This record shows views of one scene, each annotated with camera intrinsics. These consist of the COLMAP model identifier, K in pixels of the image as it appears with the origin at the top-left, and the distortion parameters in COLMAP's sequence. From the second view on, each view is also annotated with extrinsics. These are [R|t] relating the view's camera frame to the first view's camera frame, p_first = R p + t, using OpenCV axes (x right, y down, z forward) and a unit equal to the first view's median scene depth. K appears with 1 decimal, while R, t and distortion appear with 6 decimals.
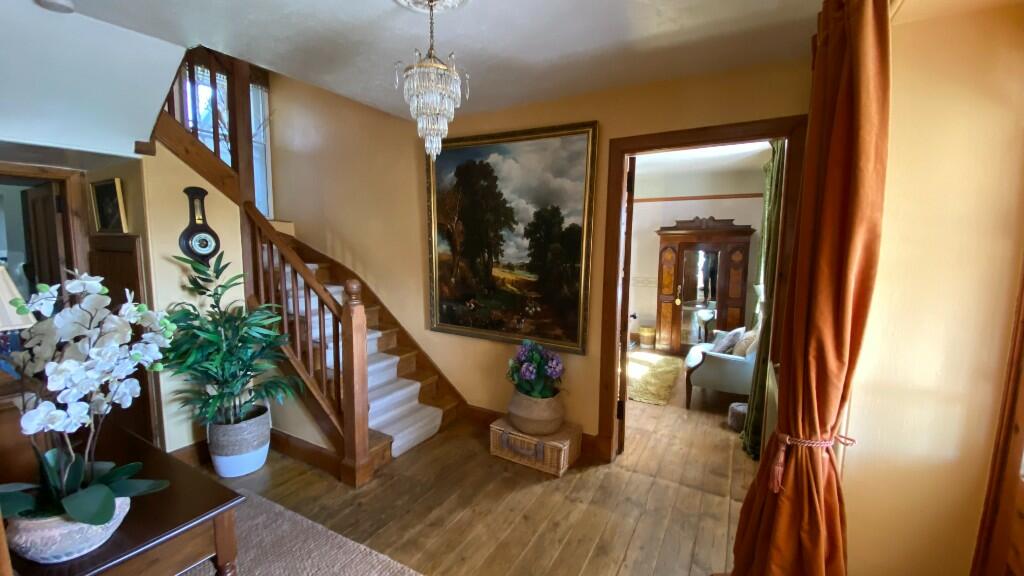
lens RADIAL K [[414.2, 0, 510.8], [0, 414.2, 285.9], [0, 0, 1]] dist [-0.000443, -0.000279]
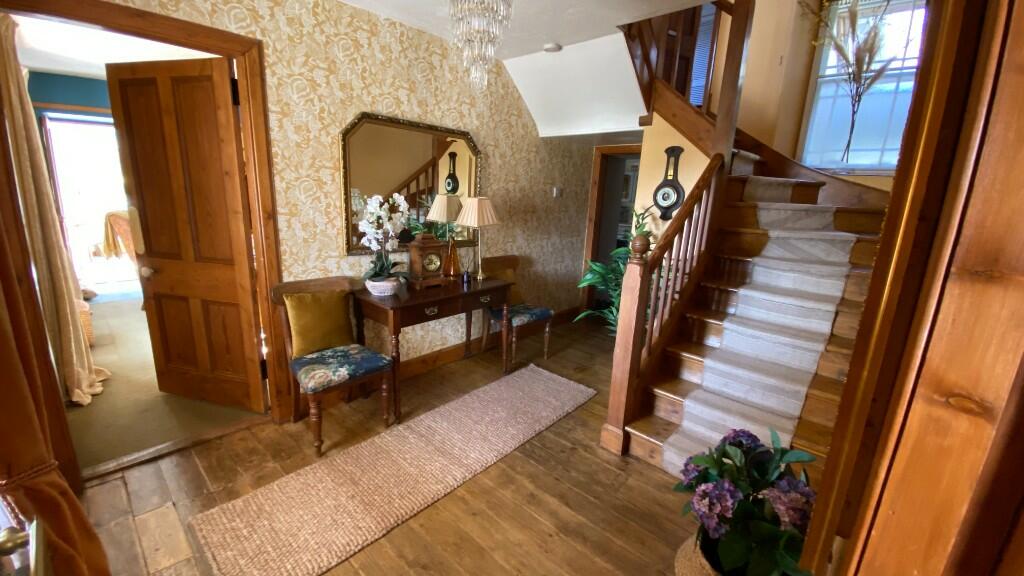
lens RADIAL K [[414.2, 0, 509.1], [0, 414.2, 285.9], [0, 0, 1]] dist [-0.000443, -0.000279]
pose [[-0.231513, 0.204251, -0.951148, 0.565388], [-0.148915, 0.958748, 0.242129, -0.087926], [0.961367, 0.197696, -0.191546, 0.955378]]
